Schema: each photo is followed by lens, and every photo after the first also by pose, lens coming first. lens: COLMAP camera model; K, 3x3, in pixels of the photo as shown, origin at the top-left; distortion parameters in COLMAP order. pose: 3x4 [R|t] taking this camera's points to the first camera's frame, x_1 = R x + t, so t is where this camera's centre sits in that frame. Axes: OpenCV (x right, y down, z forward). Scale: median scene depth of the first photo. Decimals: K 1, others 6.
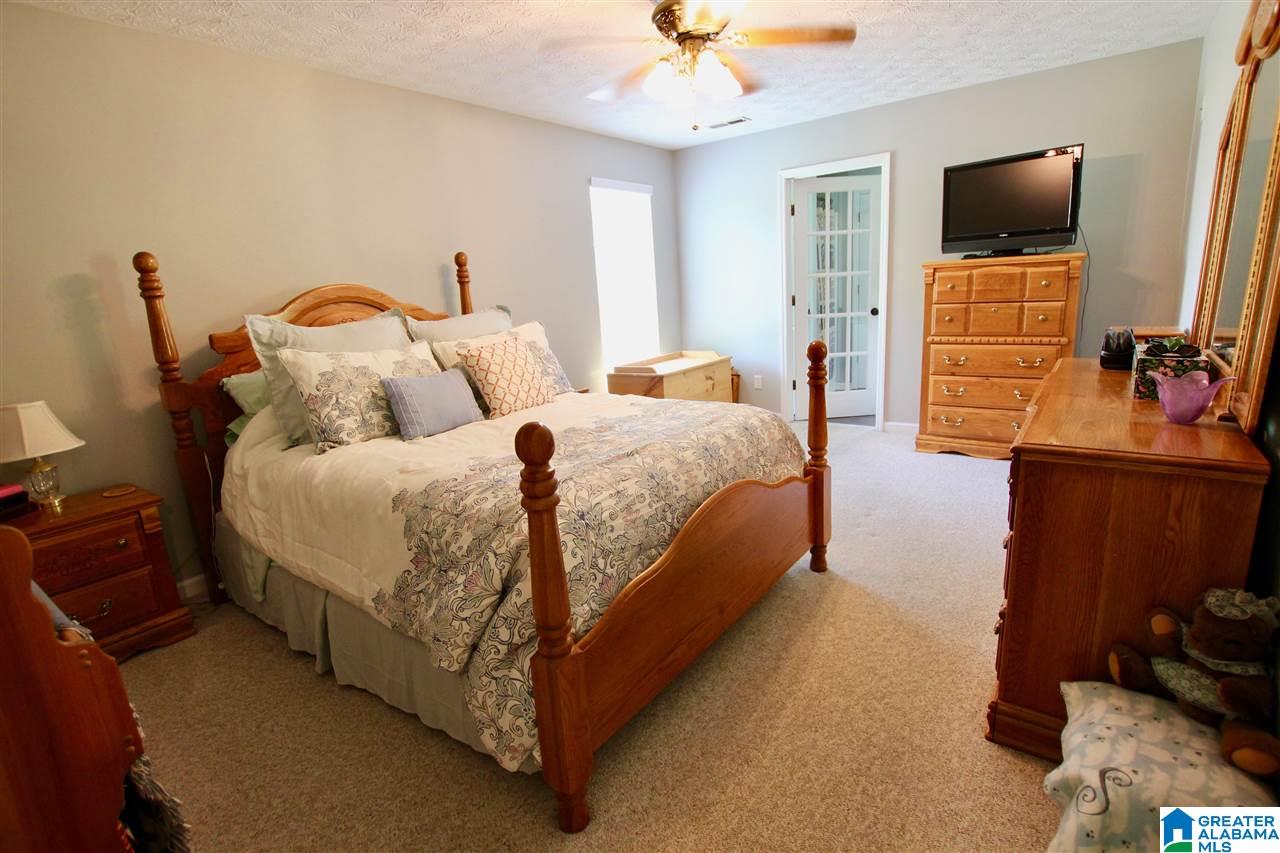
lens RADIAL K [[591.3, 0, 639.2], [0, 591.3, 428.9], [0, 0, 1]] dist [-0.022053, 0.000502]
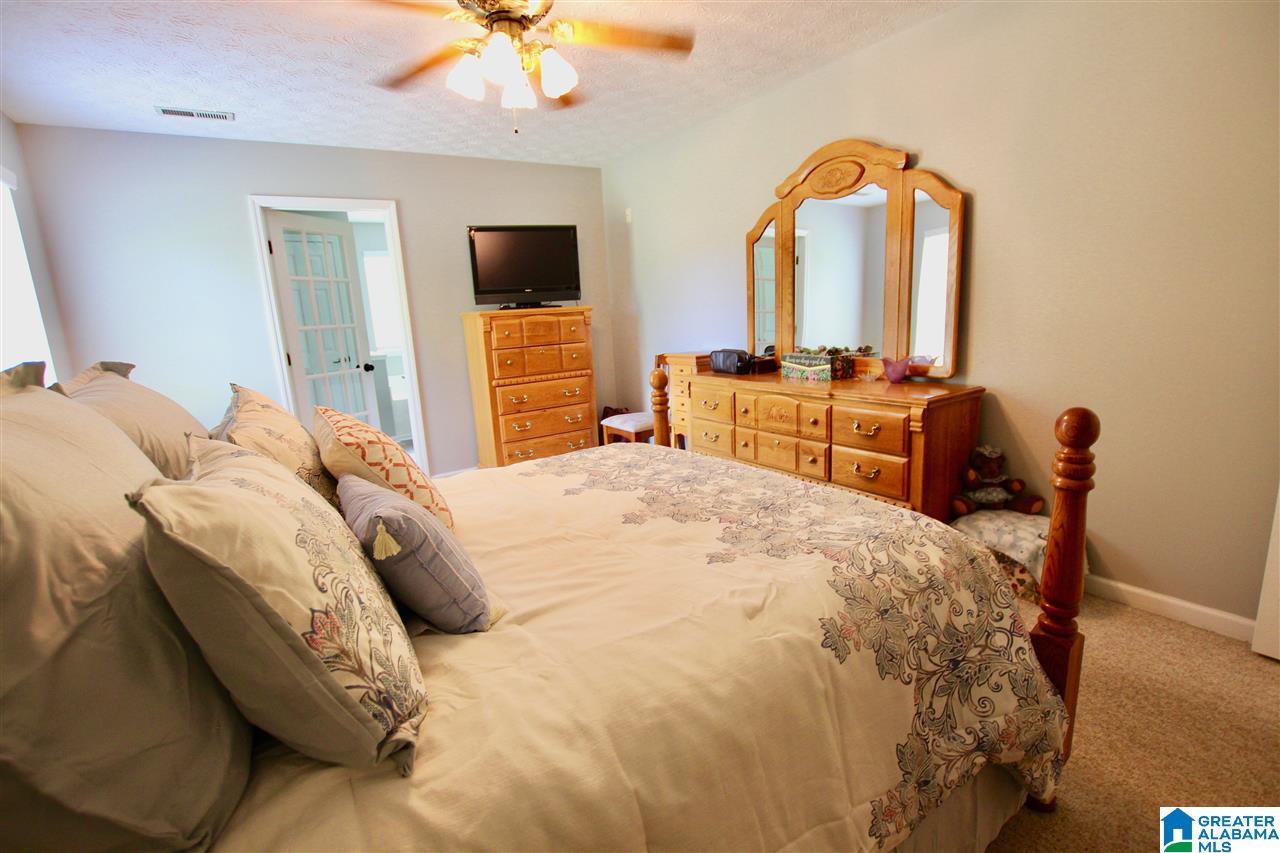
lens RADIAL K [[591.3, 0, 633.2], [0, 591.3, 434.9], [0, 0, 1]] dist [-0.022053, 0.000502]
pose [[0.352208, -0.155195, 0.922965, -0.444692], [0.254965, 0.964768, 0.064928, -0.072333], [-0.900523, 0.212456, 0.379368, 0.417188]]
